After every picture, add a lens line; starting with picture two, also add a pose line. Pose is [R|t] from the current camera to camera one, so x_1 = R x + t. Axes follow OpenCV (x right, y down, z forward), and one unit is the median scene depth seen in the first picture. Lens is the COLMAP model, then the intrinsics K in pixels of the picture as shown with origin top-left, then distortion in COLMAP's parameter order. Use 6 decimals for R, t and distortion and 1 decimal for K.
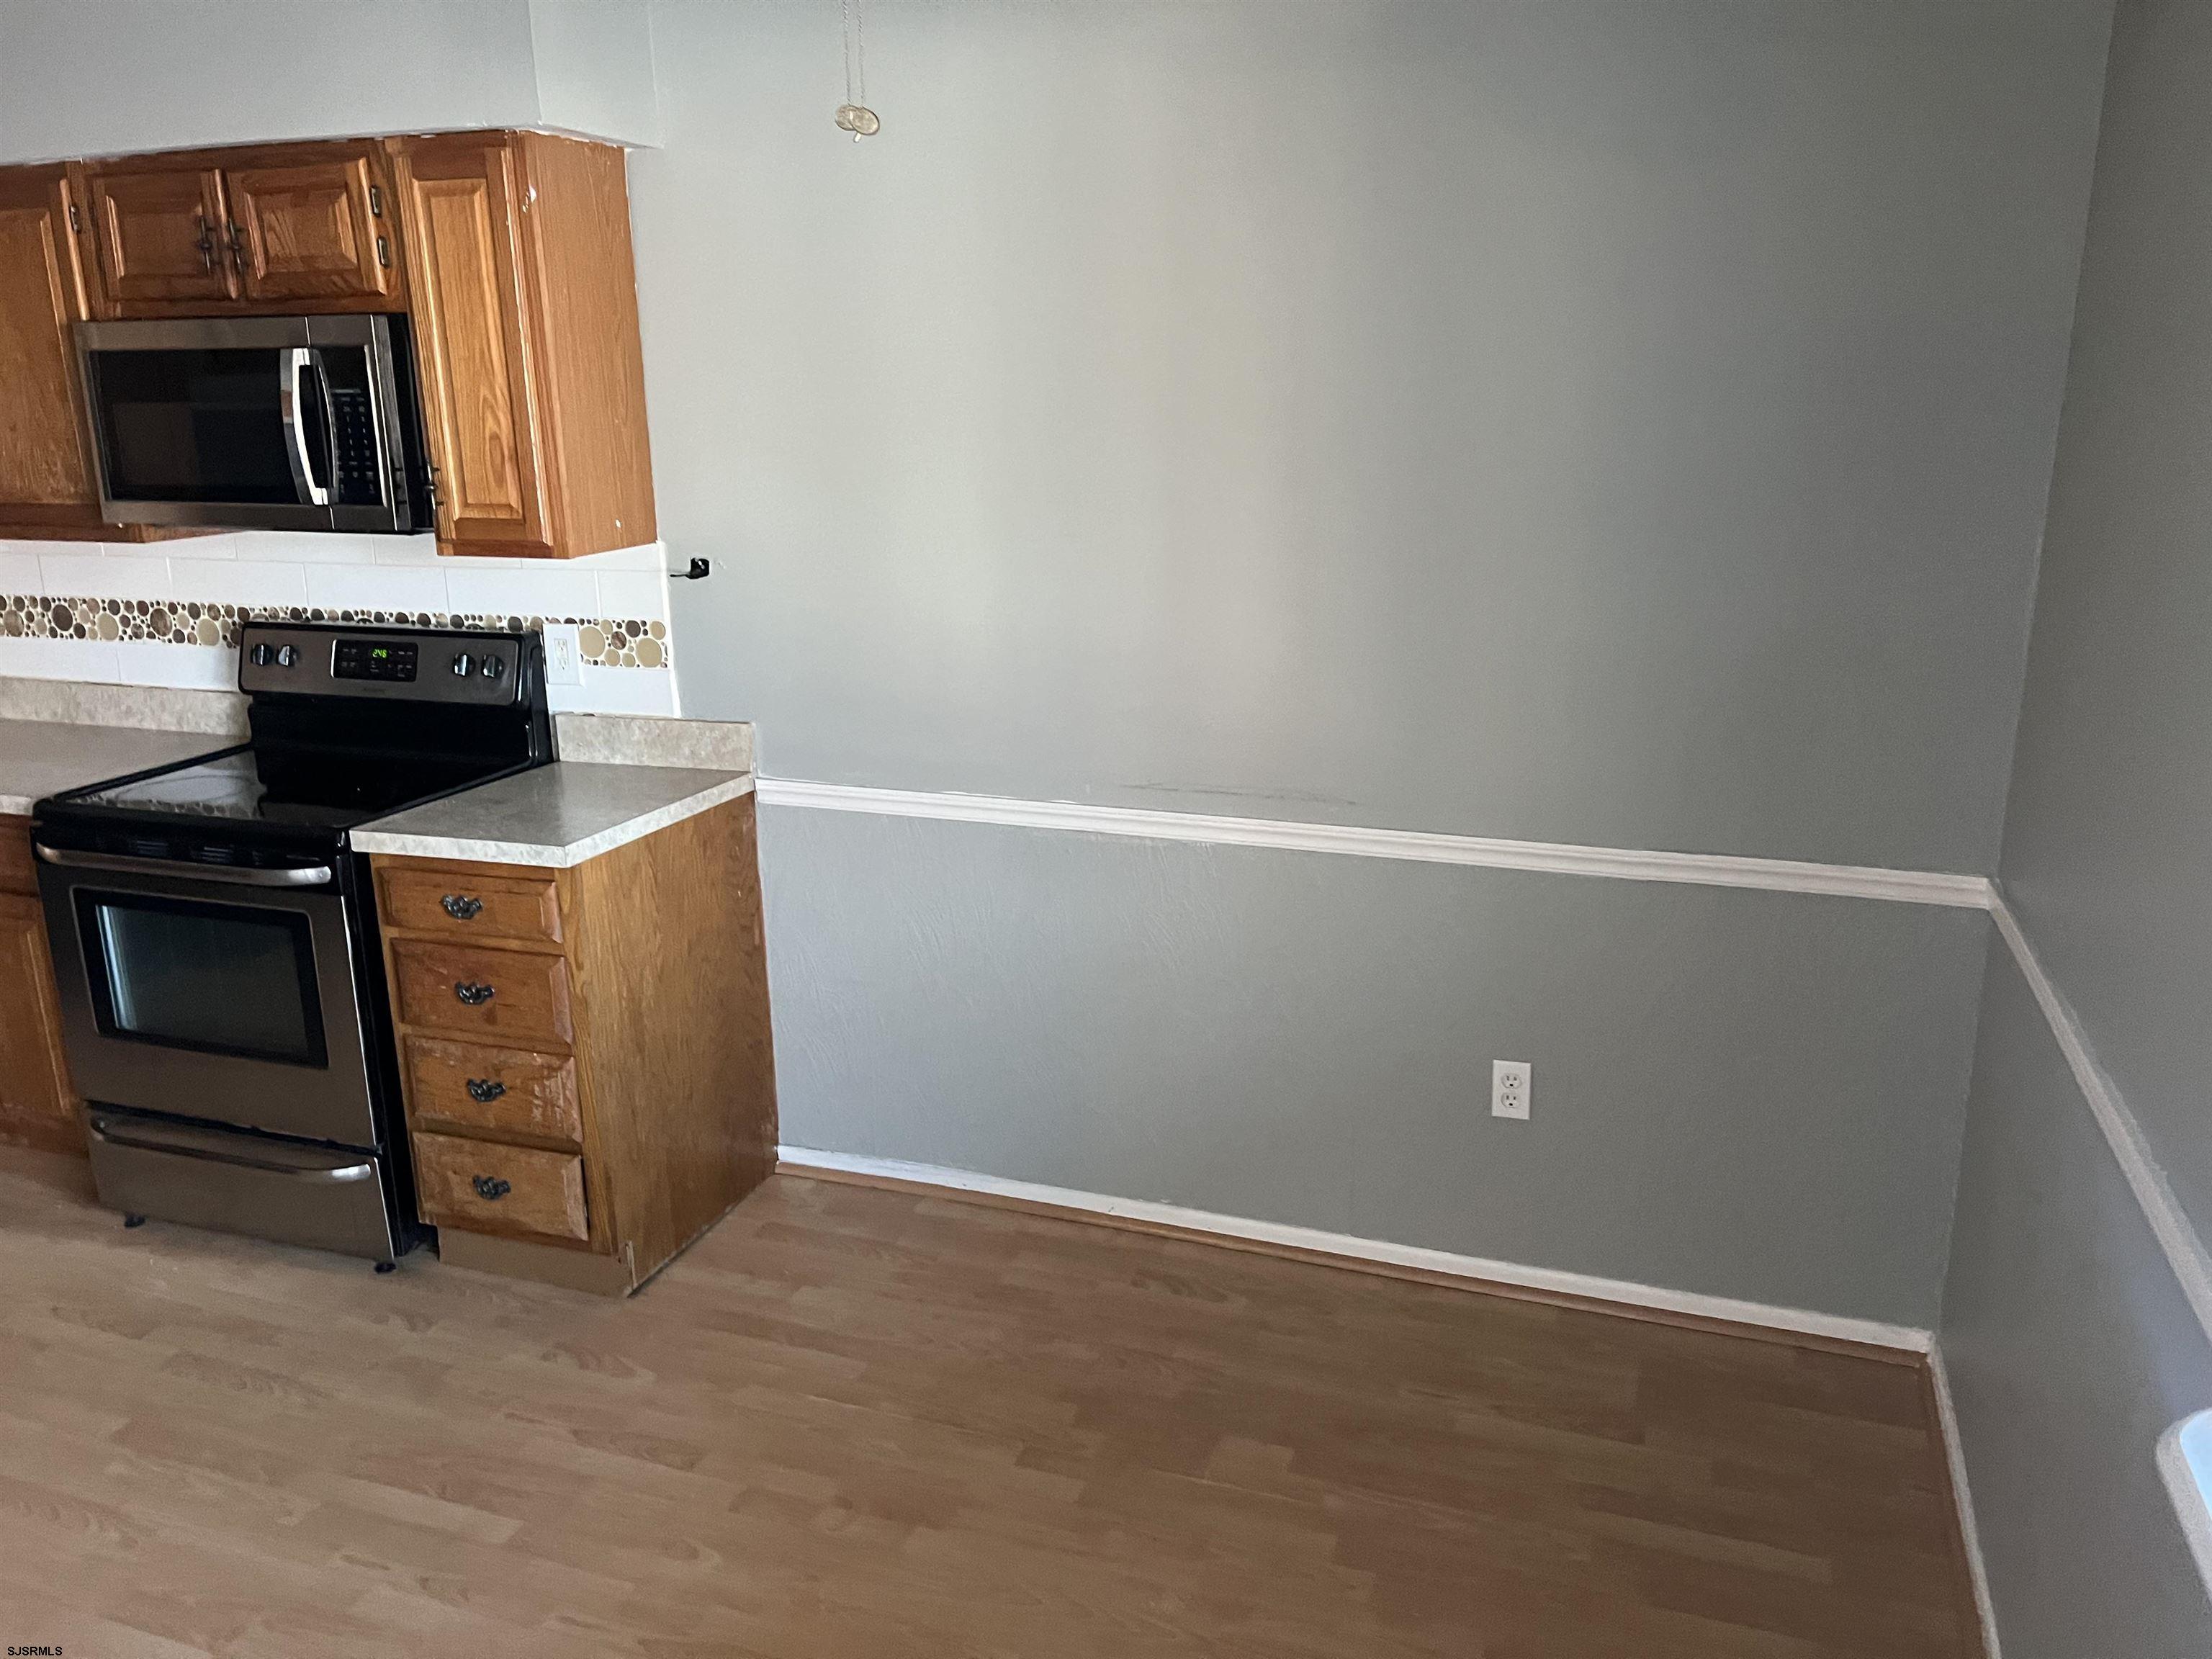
lens RADIAL K [[1652.1, 0, 1095.4], [0, 1652.1, 829.1], [0, 0, 1]] dist [0.042086, -0.052089]
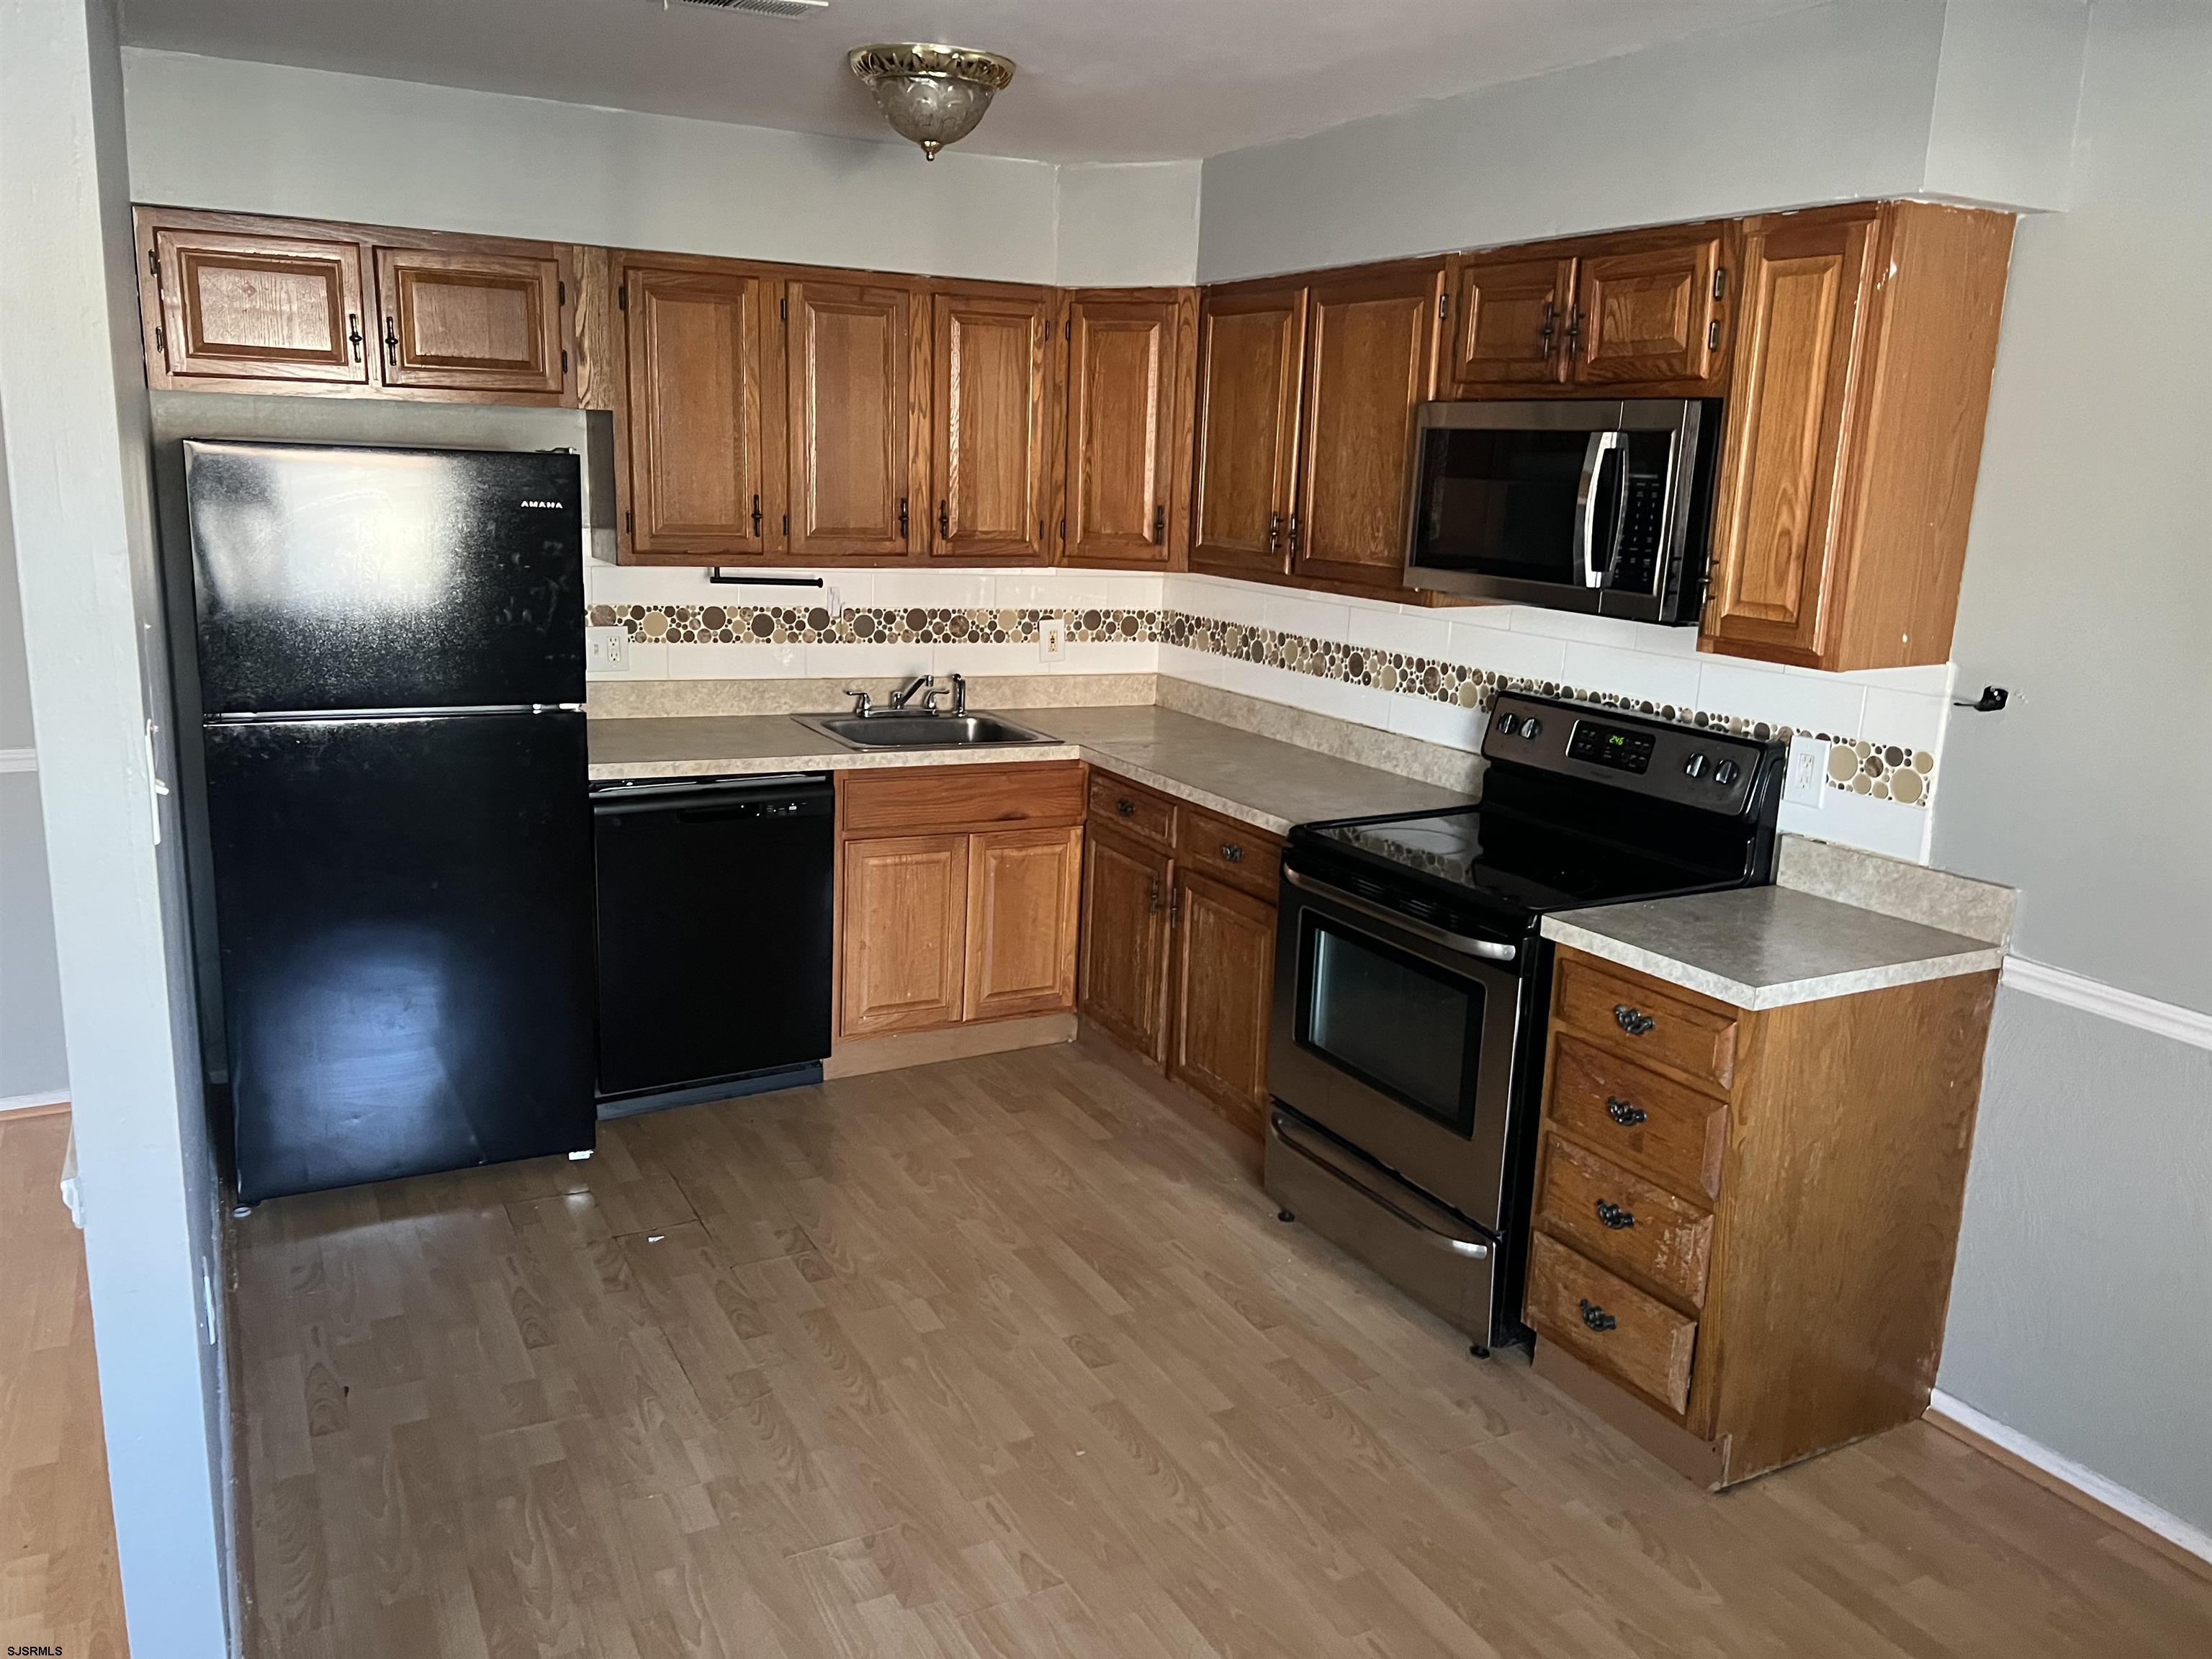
lens RADIAL K [[1652.1, 0, 1105.2], [0, 1652.1, 839.3], [0, 0, 1]] dist [0.042086, -0.052089]
pose [[0.746601, 0.190033, -0.637554, -0.022955], [-0.215934, 0.975670, 0.037946, -0.023256], [0.629253, 0.109339, 0.769471, 0.070820]]
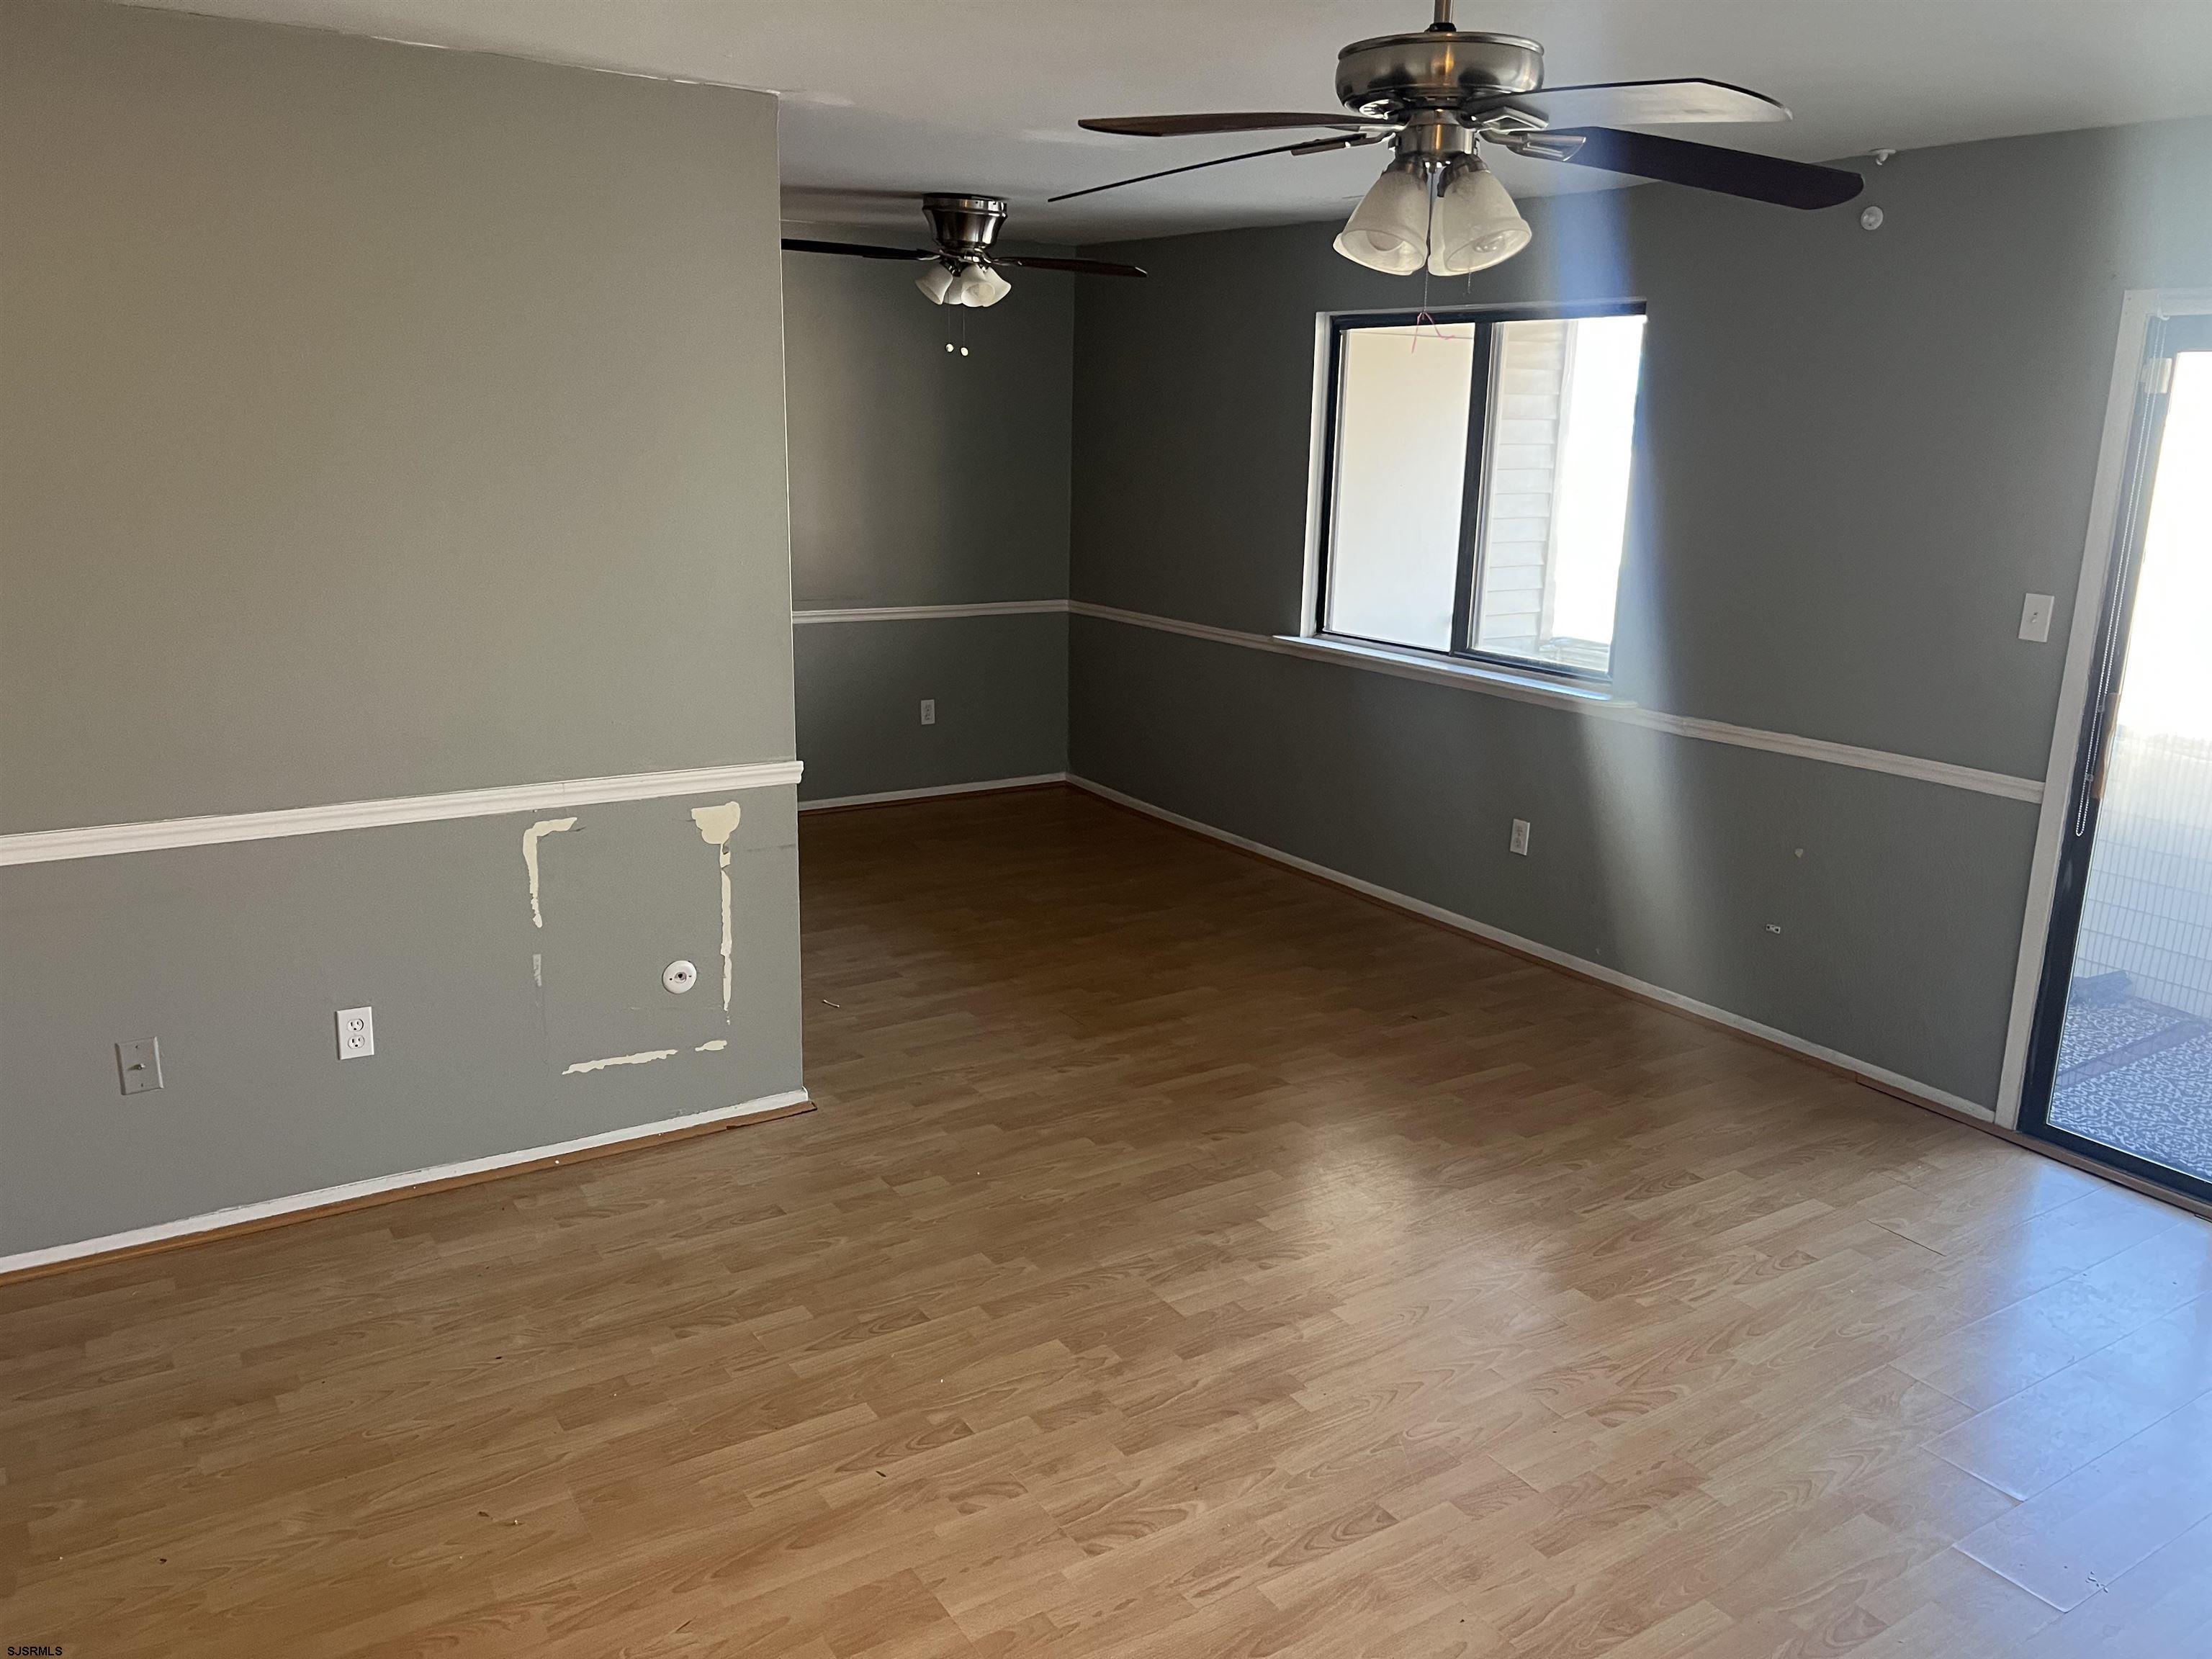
lens RADIAL K [[1652.1, 0, 1101.6], [0, 1652.1, 827.0], [0, 0, 1]] dist [0.042086, -0.052089]
pose [[0.605862, -0.173151, 0.776498, -1.449023], [0.181547, 0.980366, 0.076960, 0.175218], [-0.774578, 0.094344, 0.625402, -0.671718]]
